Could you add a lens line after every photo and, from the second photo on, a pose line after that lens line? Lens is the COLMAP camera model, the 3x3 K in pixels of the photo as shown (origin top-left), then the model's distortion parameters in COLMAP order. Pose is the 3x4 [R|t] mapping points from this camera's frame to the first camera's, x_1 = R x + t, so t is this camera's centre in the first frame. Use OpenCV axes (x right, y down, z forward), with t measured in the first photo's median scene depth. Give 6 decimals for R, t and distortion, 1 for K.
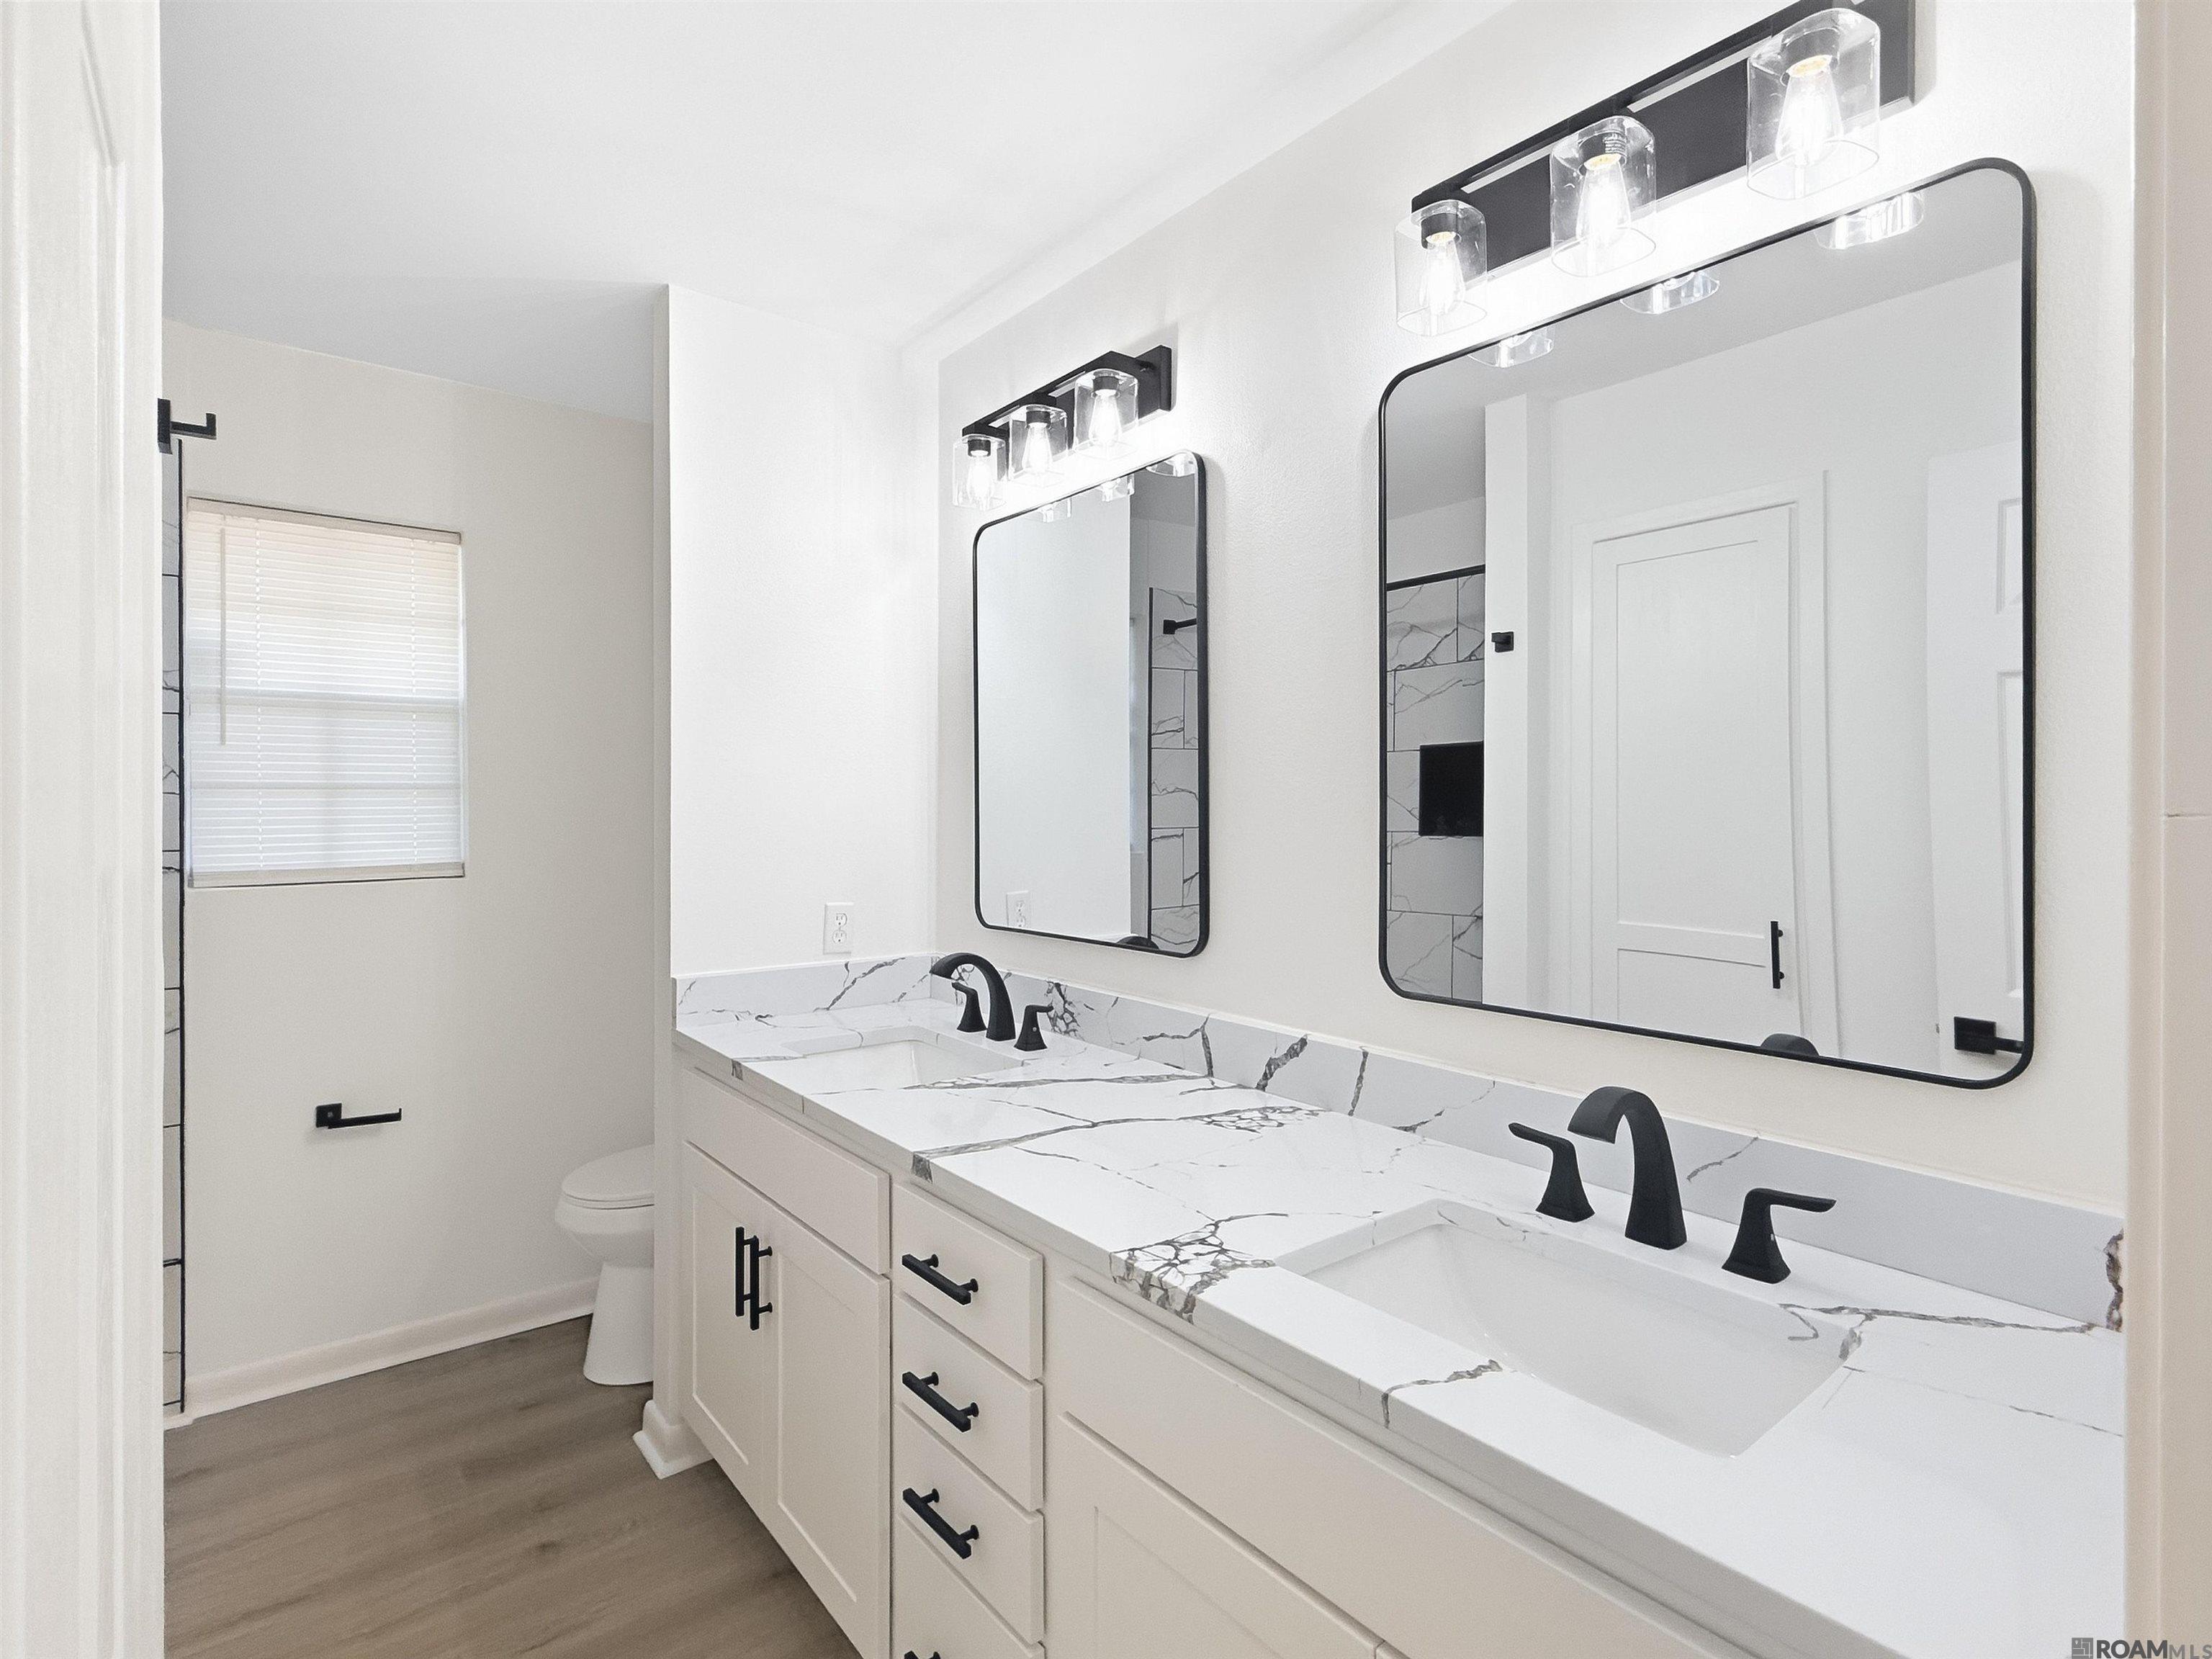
lens RADIAL K [[1092.9, 0, 1107.7], [0, 1092.9, 816.1], [0, 0, 1]] dist [-0.005823, 0.002163]
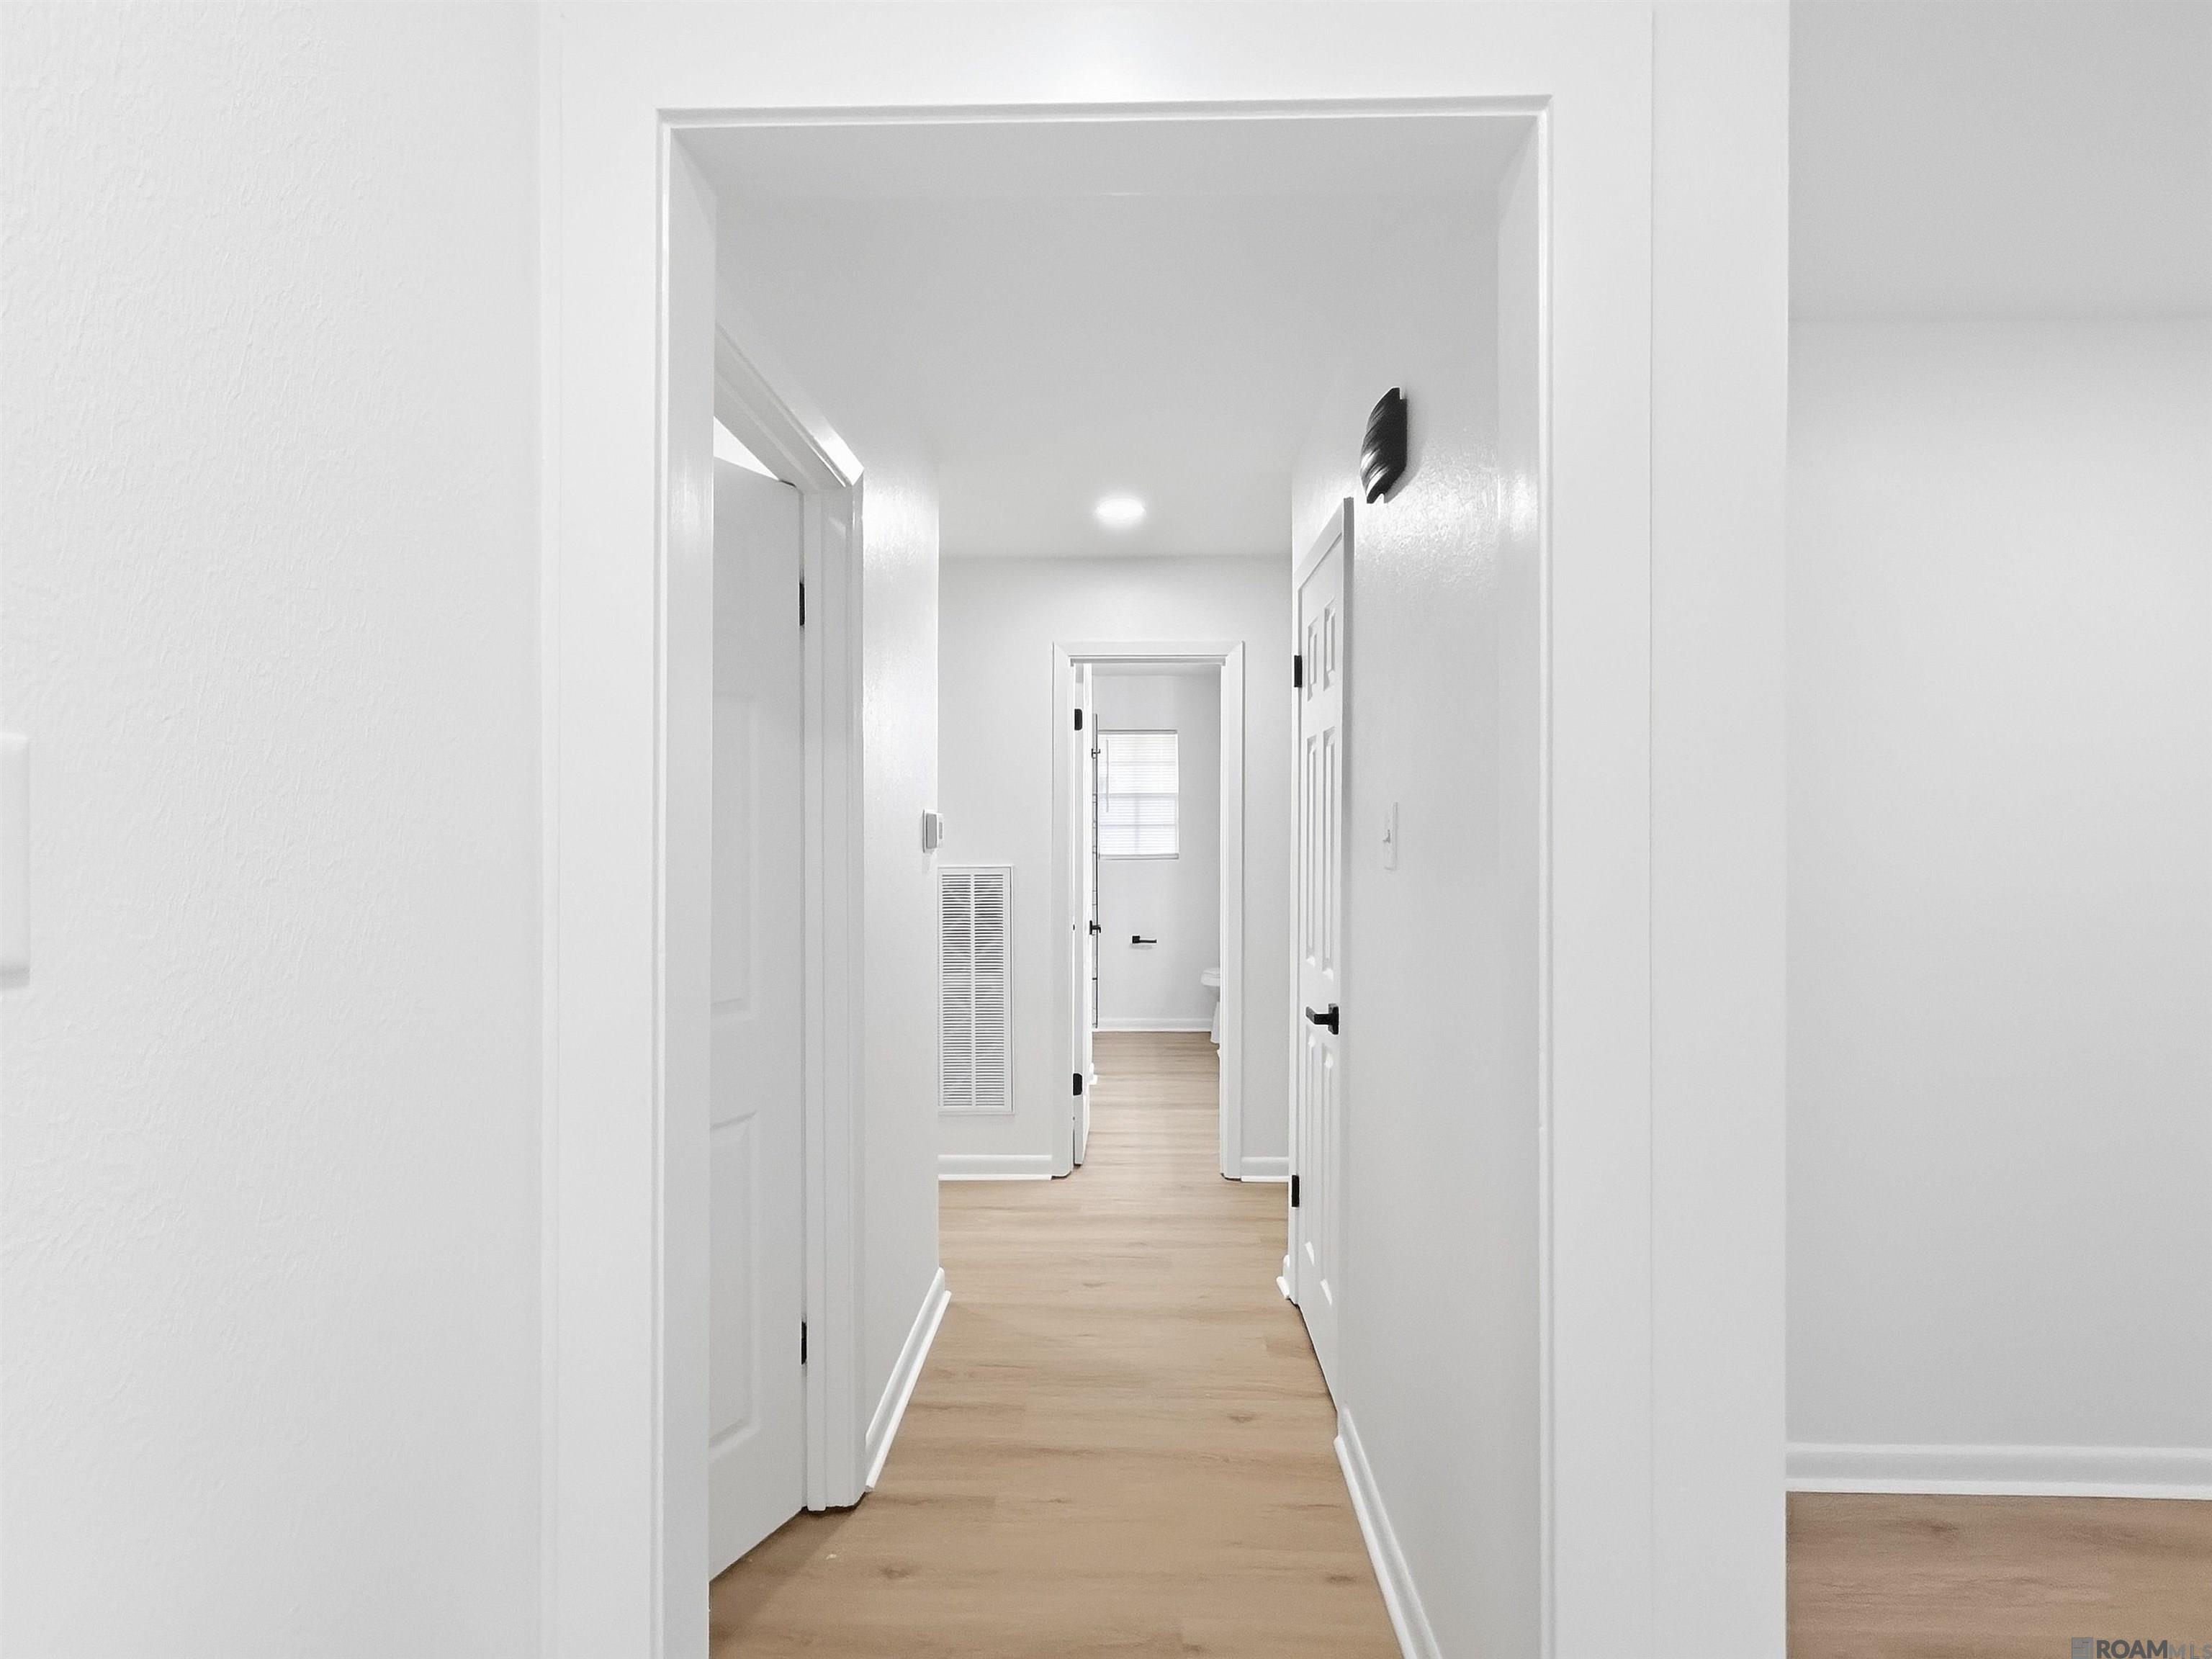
lens RADIAL K [[1092.9, 0, 1105.8], [0, 1092.9, 834.5], [0, 0, 1]] dist [-0.005823, 0.002163]
pose [[0.764108, -0.003496, -0.645078, 1.093892], [-0.000415, 0.999982, -0.005911, 0.014587], [0.645088, 0.004784, 0.764094, -1.265404]]
